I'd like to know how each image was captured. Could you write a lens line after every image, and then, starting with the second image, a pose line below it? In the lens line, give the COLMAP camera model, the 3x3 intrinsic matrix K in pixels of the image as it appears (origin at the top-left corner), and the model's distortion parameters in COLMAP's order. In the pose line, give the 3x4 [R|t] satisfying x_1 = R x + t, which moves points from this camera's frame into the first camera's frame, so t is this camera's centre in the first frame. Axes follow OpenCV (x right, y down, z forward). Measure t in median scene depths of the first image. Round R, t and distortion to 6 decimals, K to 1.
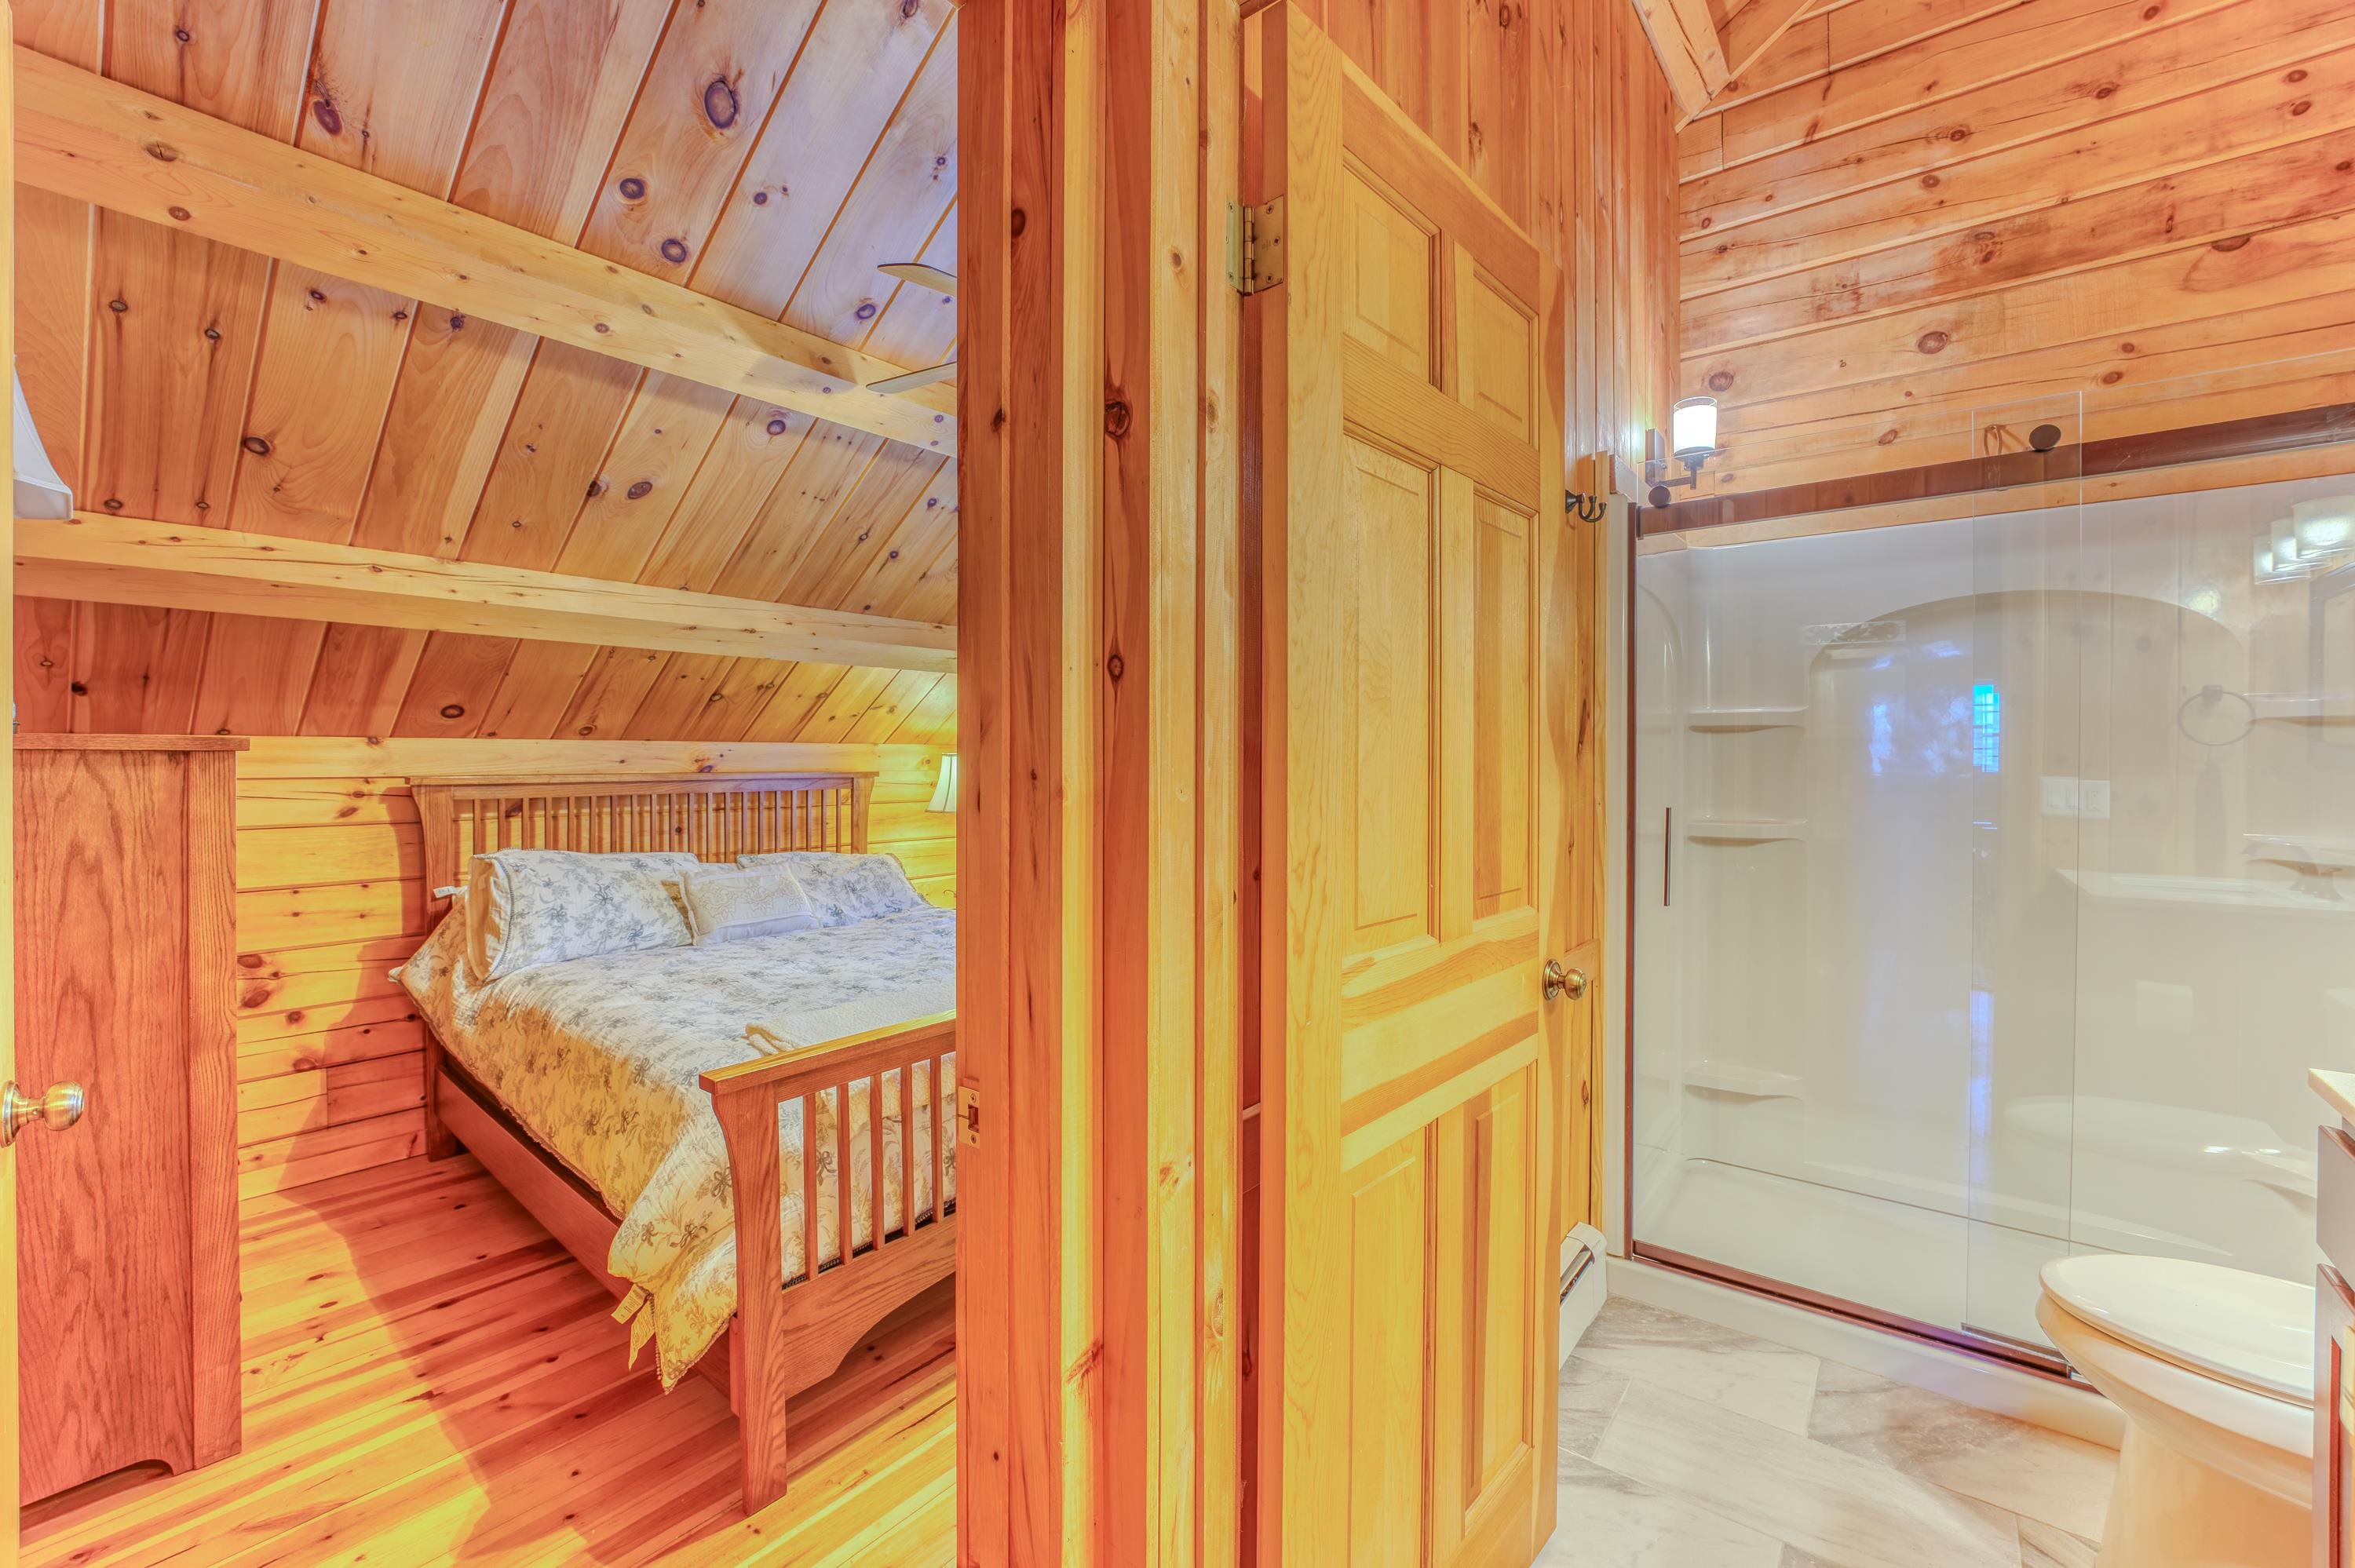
lens RADIAL K [[938.2, 0, 1171.3], [0, 938.2, 761.7], [0, 0, 1]] dist [-0.018109, 0.001050]
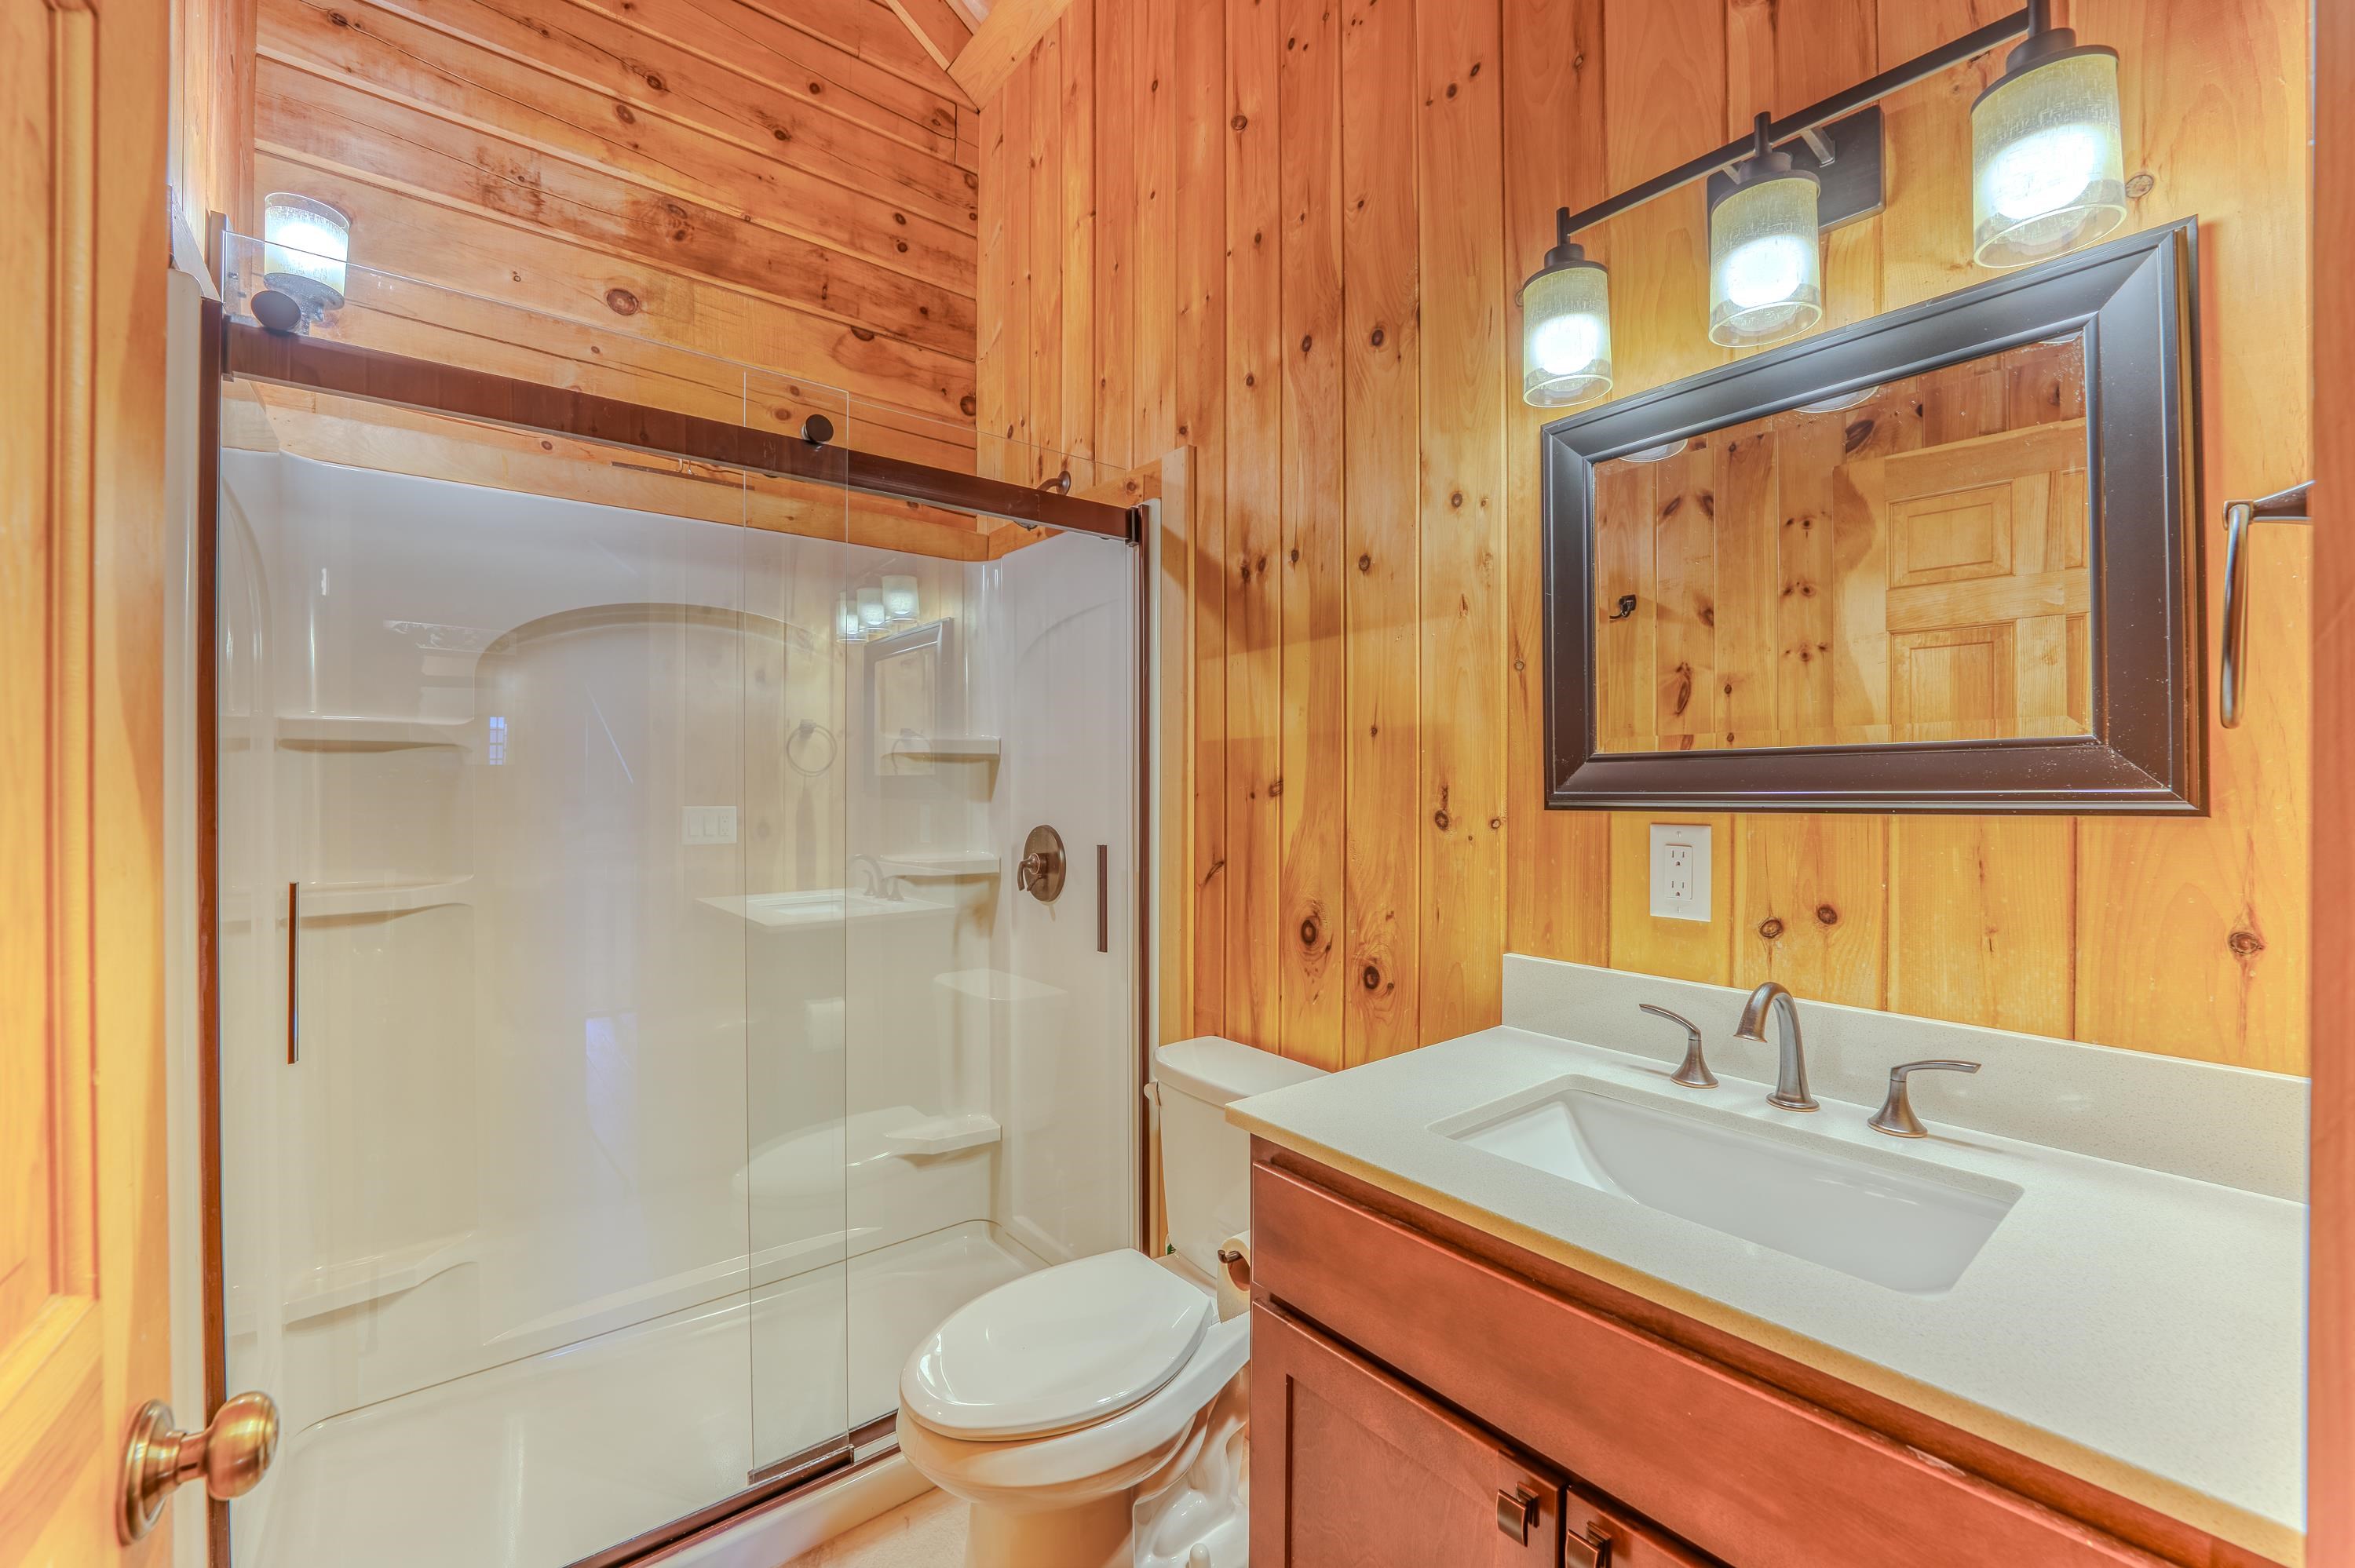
lens RADIAL K [[938.2, 0, 1181.5], [0, 938.2, 778.3], [0, 0, 1]] dist [-0.018109, 0.001050]
pose [[0.207241, 0.003181, 0.978285, 0.095687], [0.009569, 0.999940, -0.005278, -0.004044], [-0.978243, 0.010456, 0.207198, 0.329174]]
